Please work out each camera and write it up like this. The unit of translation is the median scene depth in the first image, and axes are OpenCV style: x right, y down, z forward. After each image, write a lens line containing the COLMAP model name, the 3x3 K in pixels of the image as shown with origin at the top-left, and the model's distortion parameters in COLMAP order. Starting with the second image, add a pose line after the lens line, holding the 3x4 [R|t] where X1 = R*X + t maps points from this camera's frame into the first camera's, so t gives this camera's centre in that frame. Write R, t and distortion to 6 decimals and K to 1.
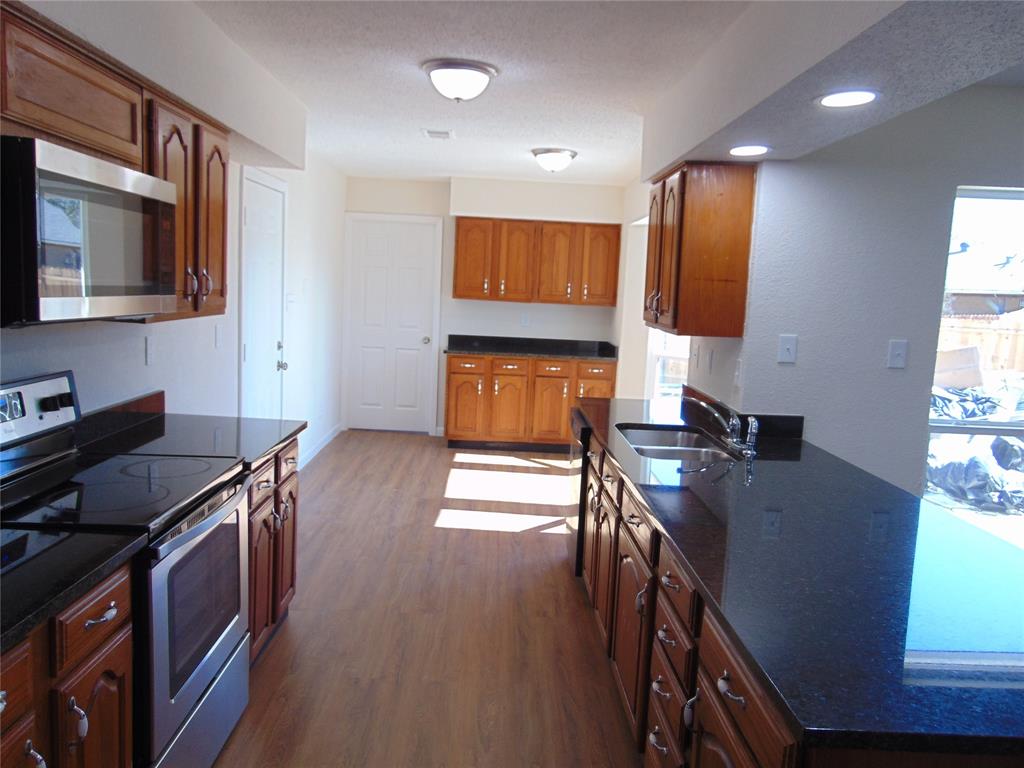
lens RADIAL K [[768.5, 0, 512.0], [0, 768.5, 384.0], [0, 0, 1]] dist [-0.043016, 0.087149]
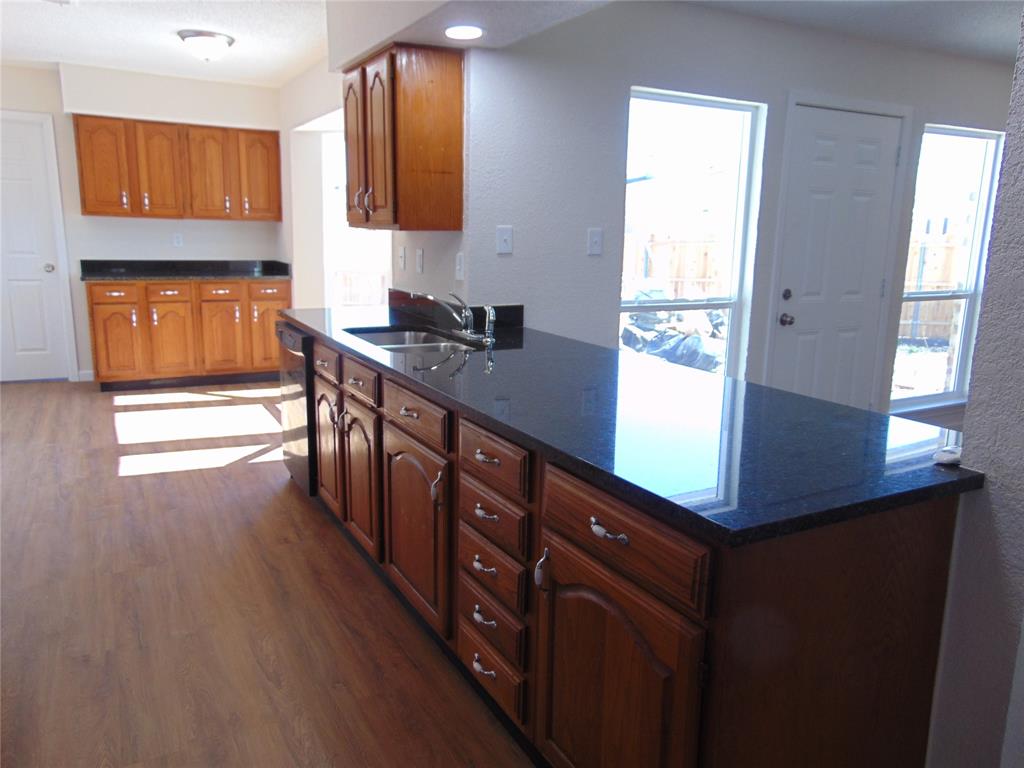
lens RADIAL K [[768.5, 0, 512.0], [0, 768.5, 384.0], [0, 0, 1]] dist [-0.043016, 0.087149]
pose [[0.888356, -0.114511, 0.444648, -0.080977], [0.074841, 0.991563, 0.105835, 0.027207], [-0.453016, -0.060741, 0.889431, 0.050087]]
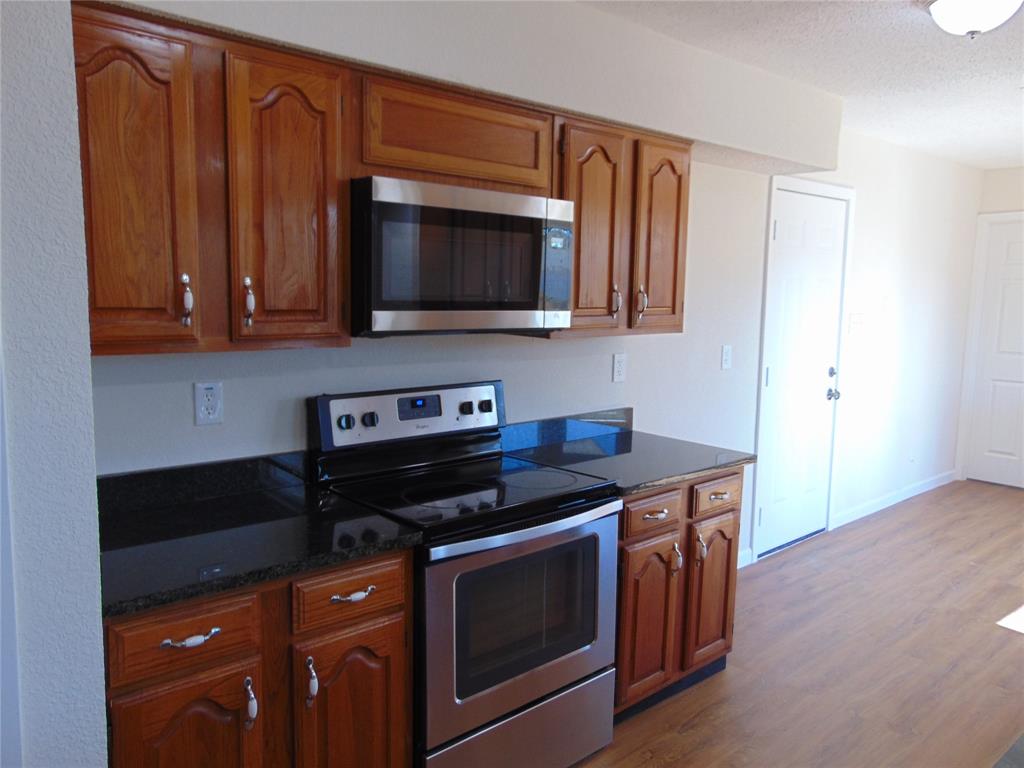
lens RADIAL K [[768.5, 0, 512.0], [0, 768.5, 384.0], [0, 0, 1]] dist [-0.043016, 0.087149]
pose [[0.639770, 0.051727, -0.766823, 0.159026], [-0.079725, 0.996817, 0.000726, -0.007713], [0.764420, 0.060671, 0.641858, 0.159906]]
